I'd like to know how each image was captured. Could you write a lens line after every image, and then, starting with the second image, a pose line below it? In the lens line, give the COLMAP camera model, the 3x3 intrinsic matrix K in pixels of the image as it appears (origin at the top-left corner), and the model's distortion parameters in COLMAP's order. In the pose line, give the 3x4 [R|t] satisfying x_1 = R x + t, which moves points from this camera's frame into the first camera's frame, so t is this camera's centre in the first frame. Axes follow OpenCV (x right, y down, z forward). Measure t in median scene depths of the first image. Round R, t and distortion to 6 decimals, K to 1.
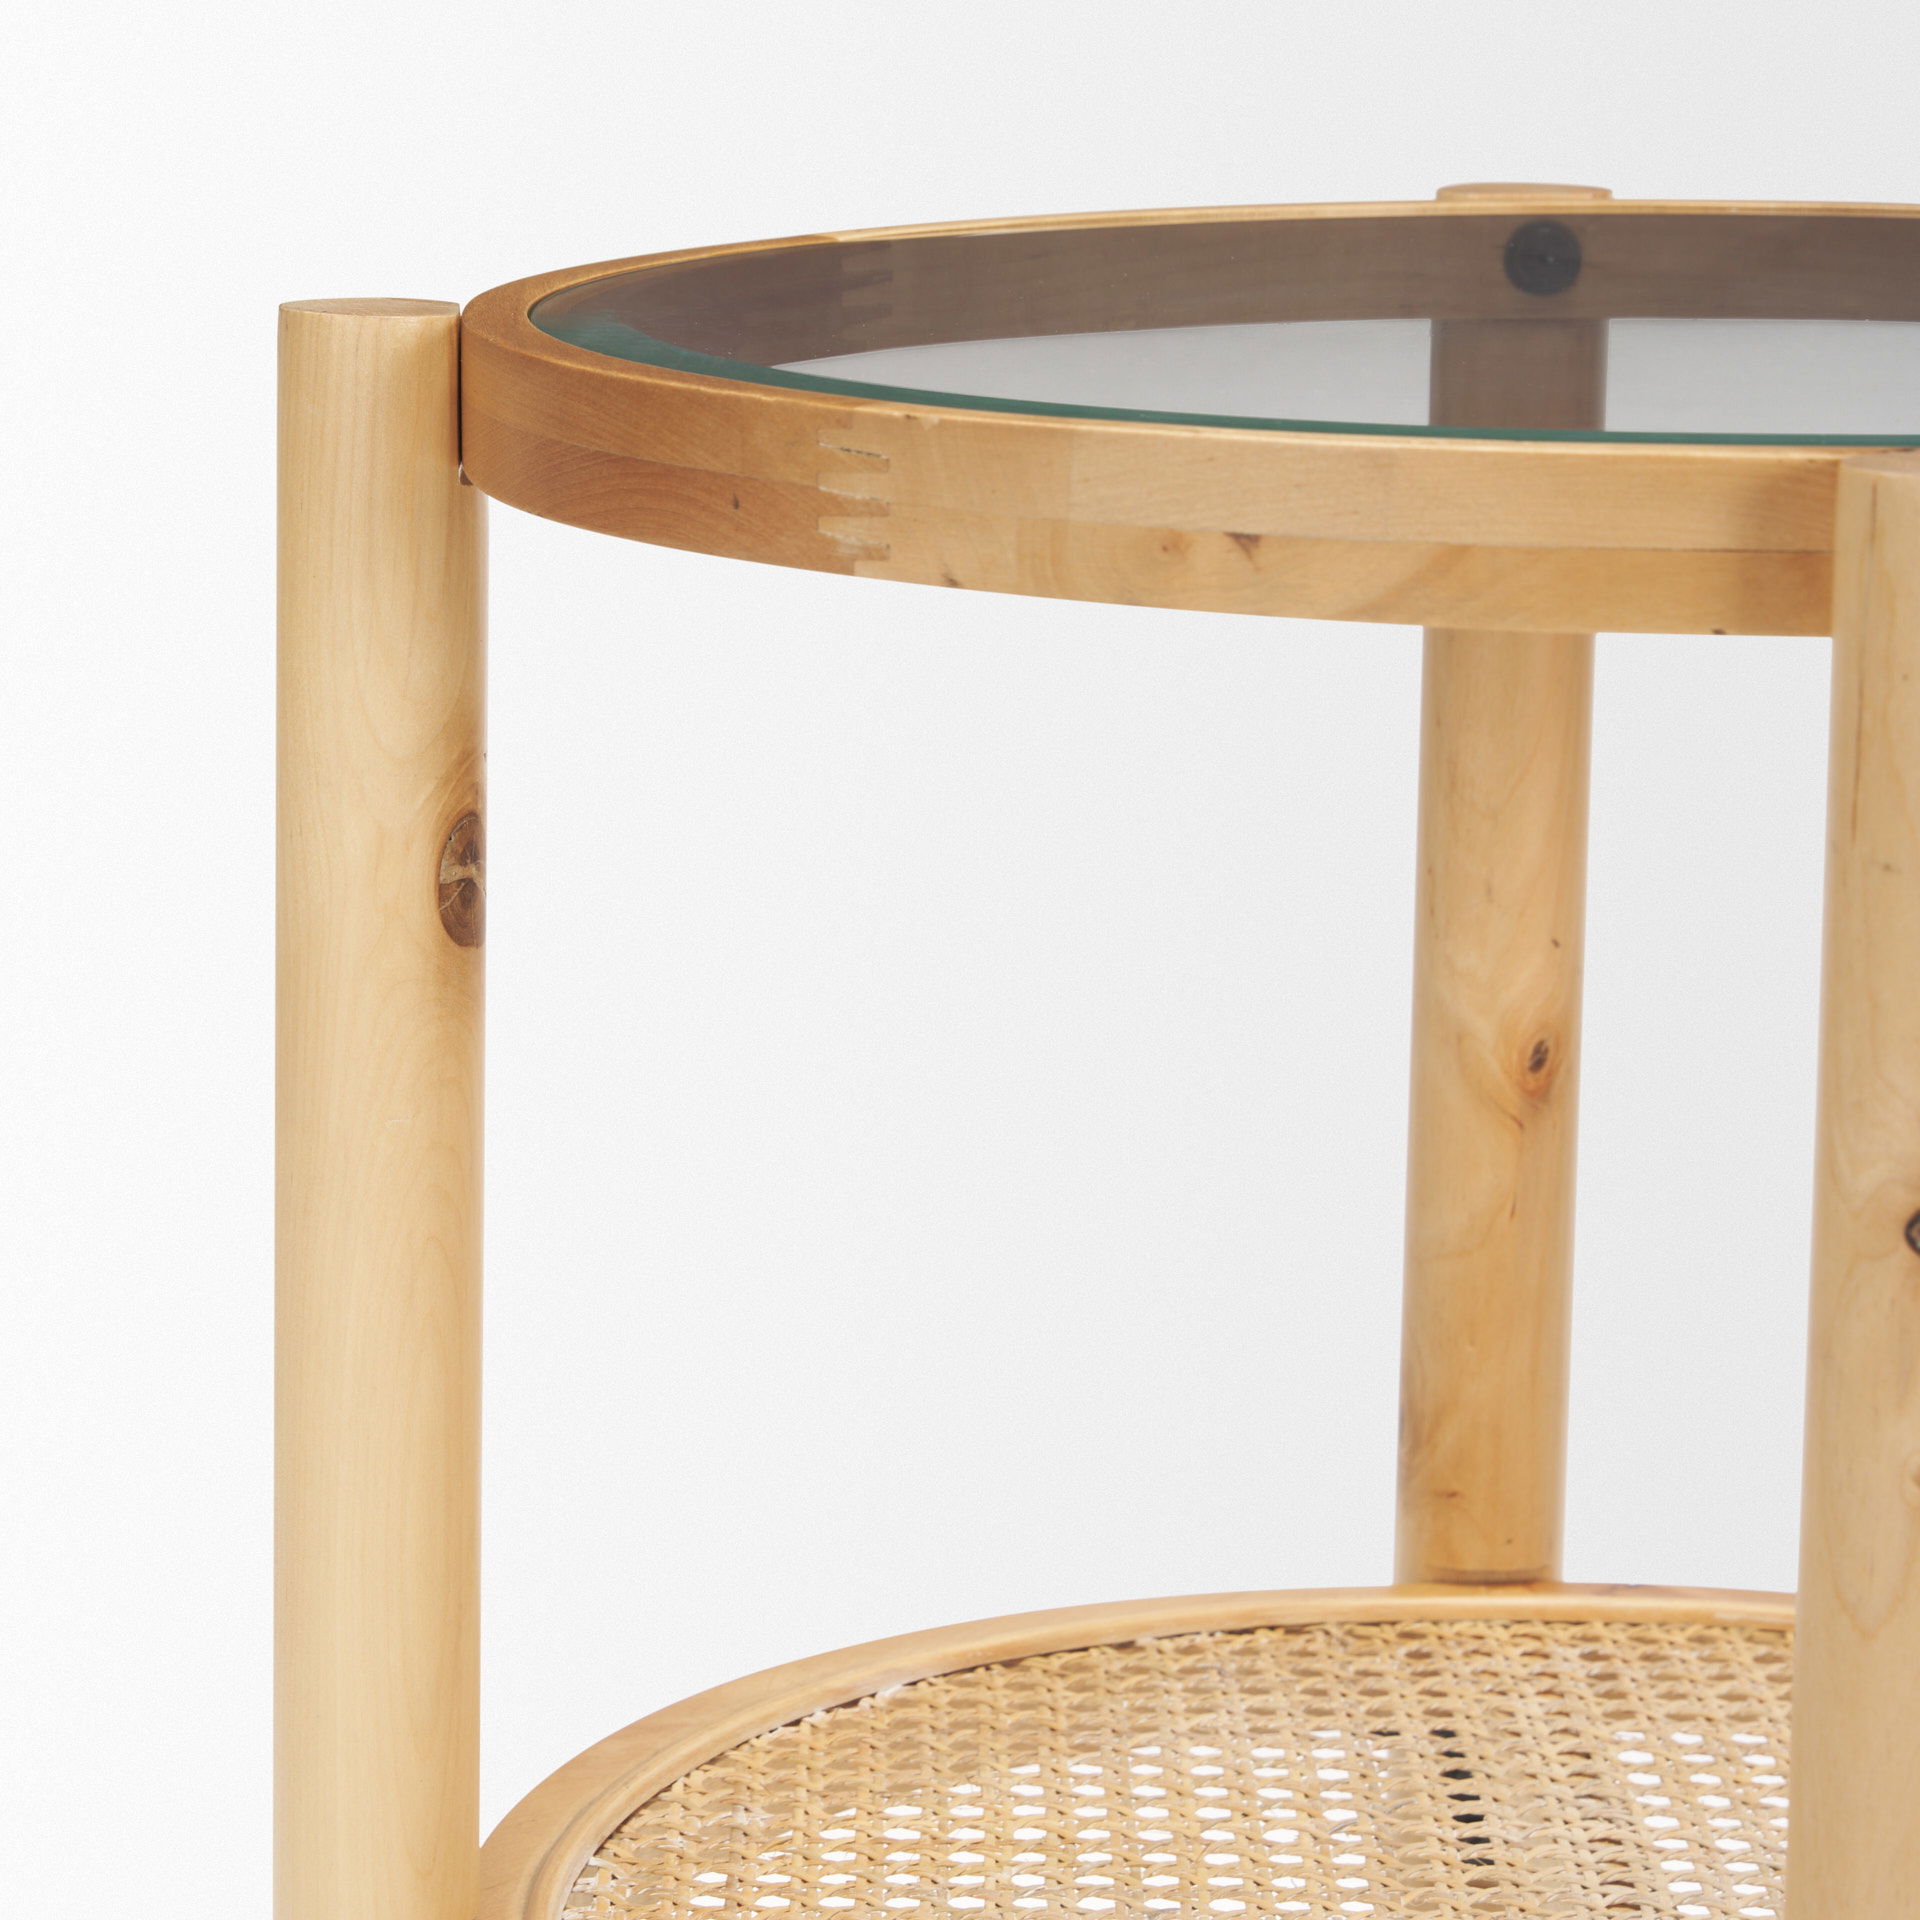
lens RADIAL K [[5162.9, 0, 960.0], [0, 5162.9, 960.0], [0, 0, 1]] dist [-0.026222, -0.245715]
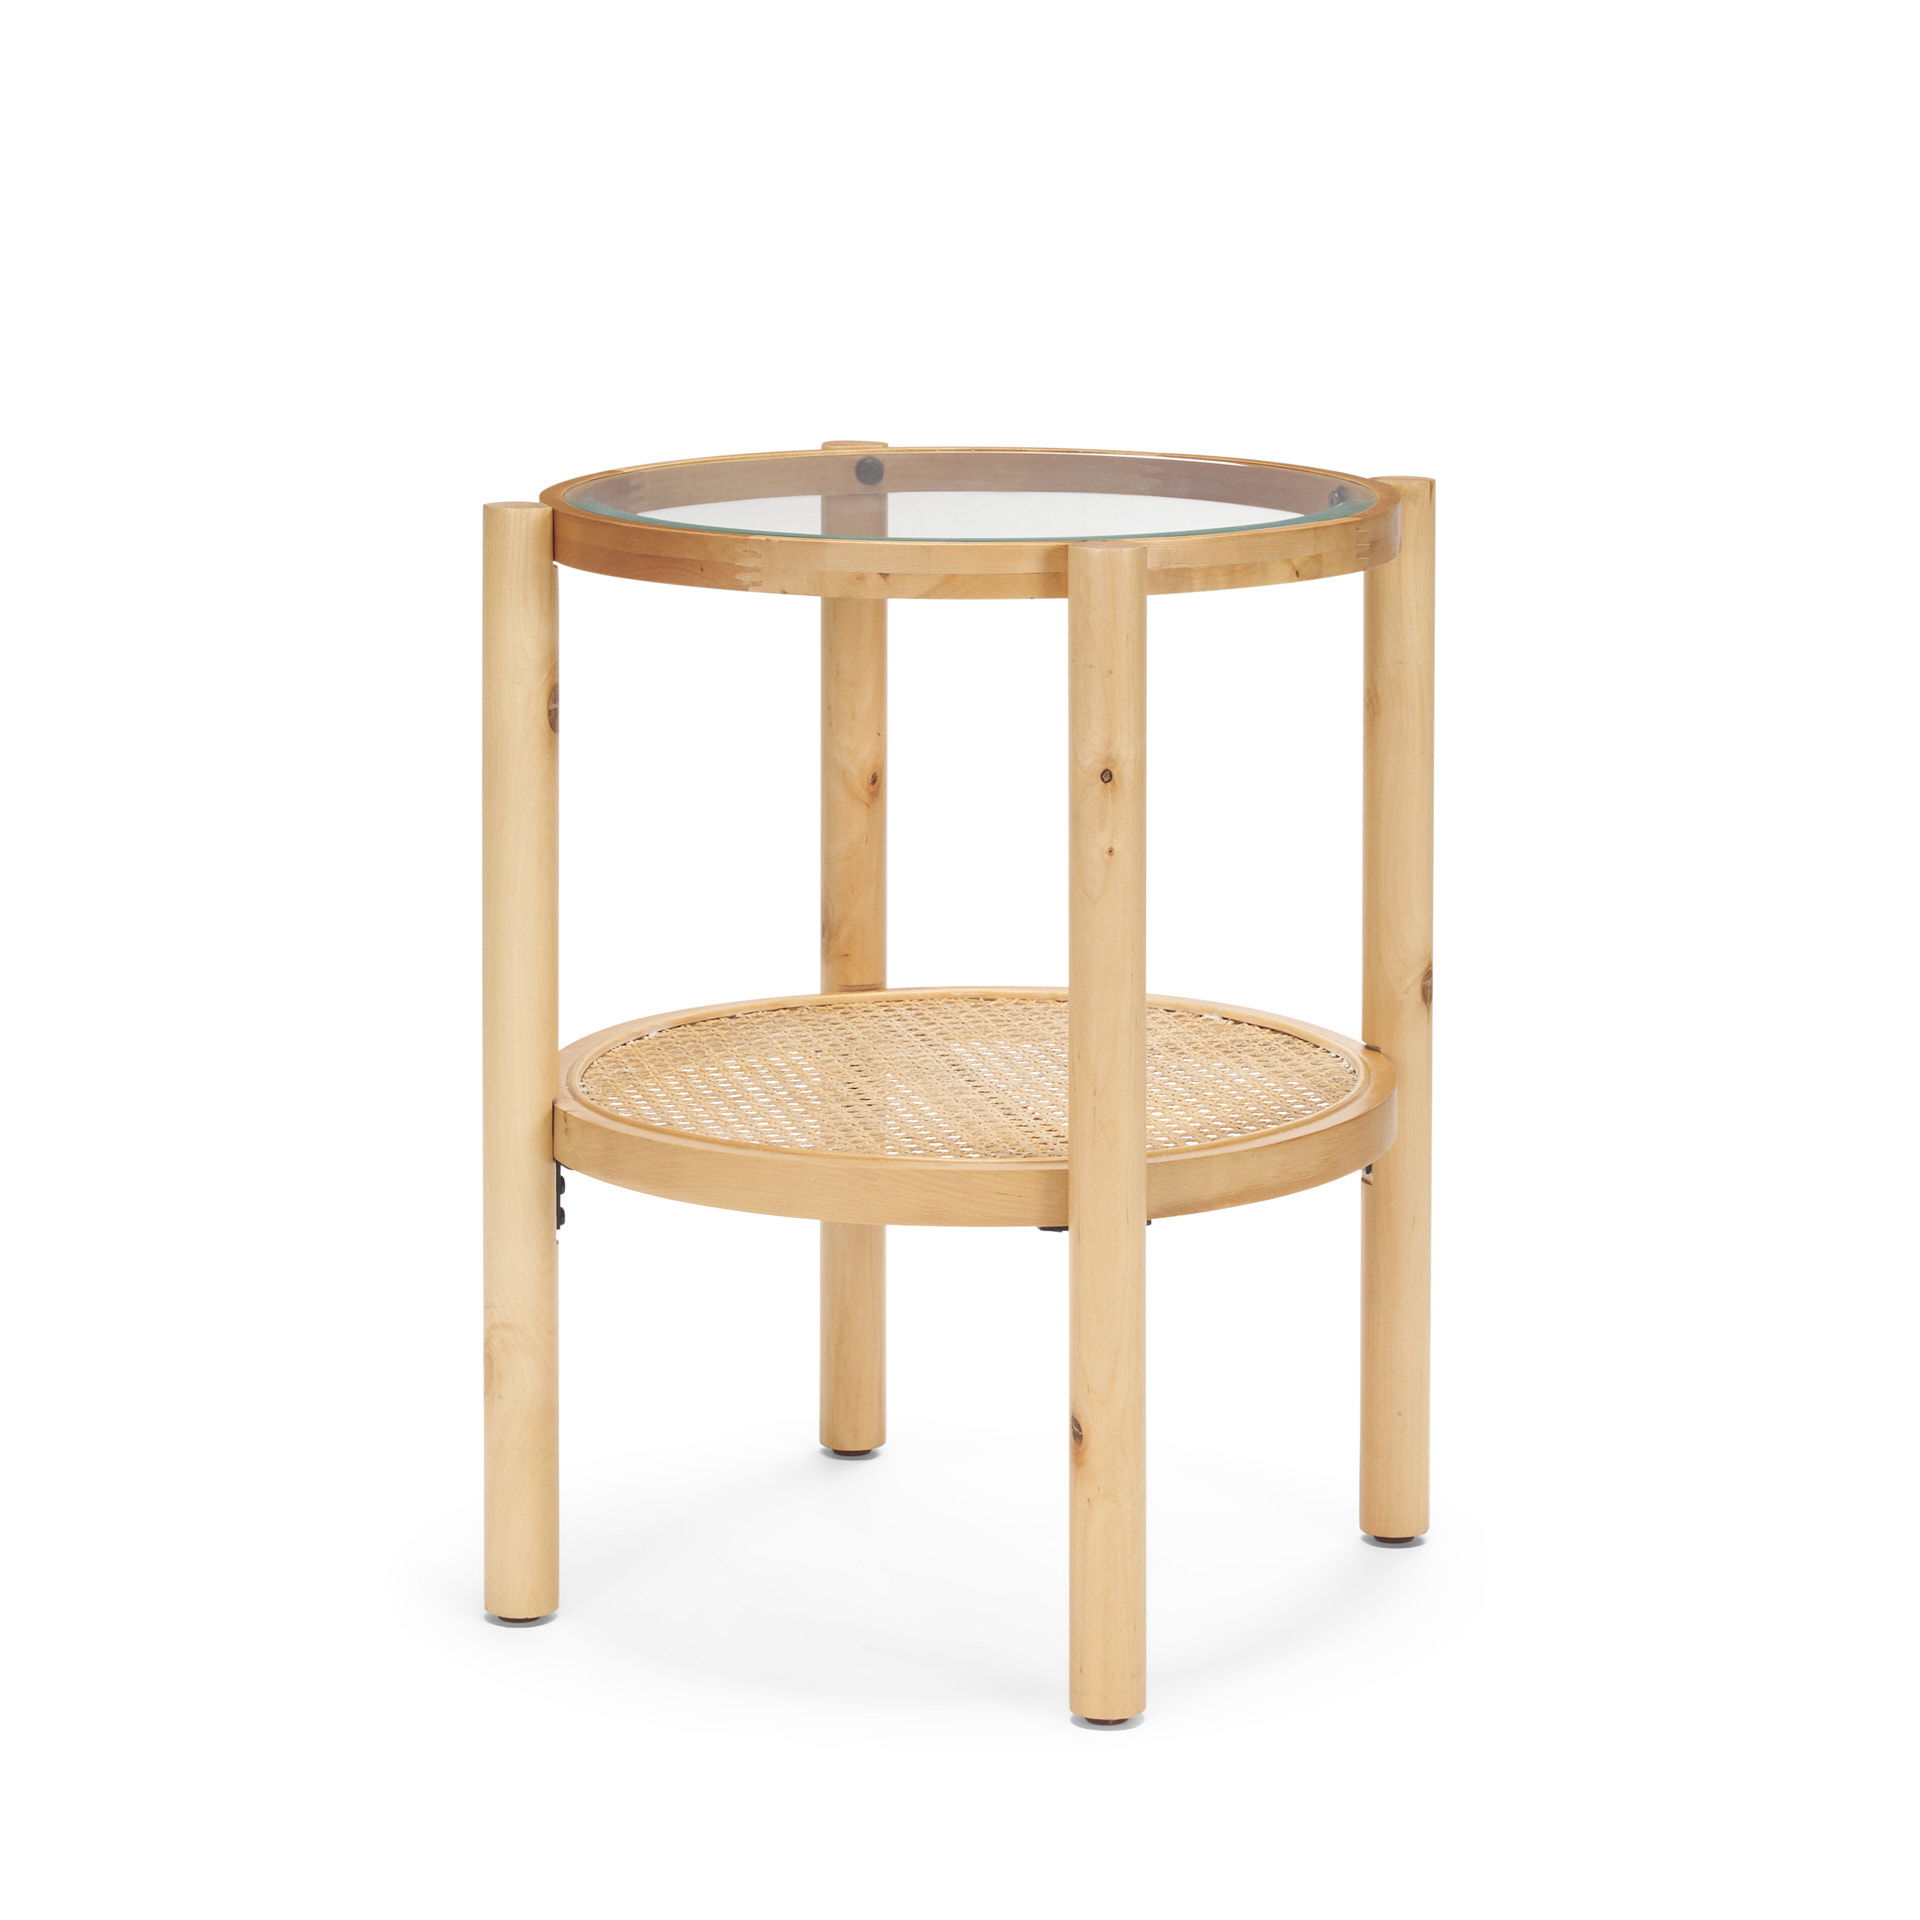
lens RADIAL K [[6185.5, 0, 960.0], [0, 6185.5, 960.0], [0, 0, 1]] dist [-0.118165, -0.894822]
pose [[0.952020, -0.050587, 0.301825, -0.886097], [0.058723, 0.998113, -0.017939, 0.189154], [-0.300348, 0.034802, 0.953195, -2.202848]]
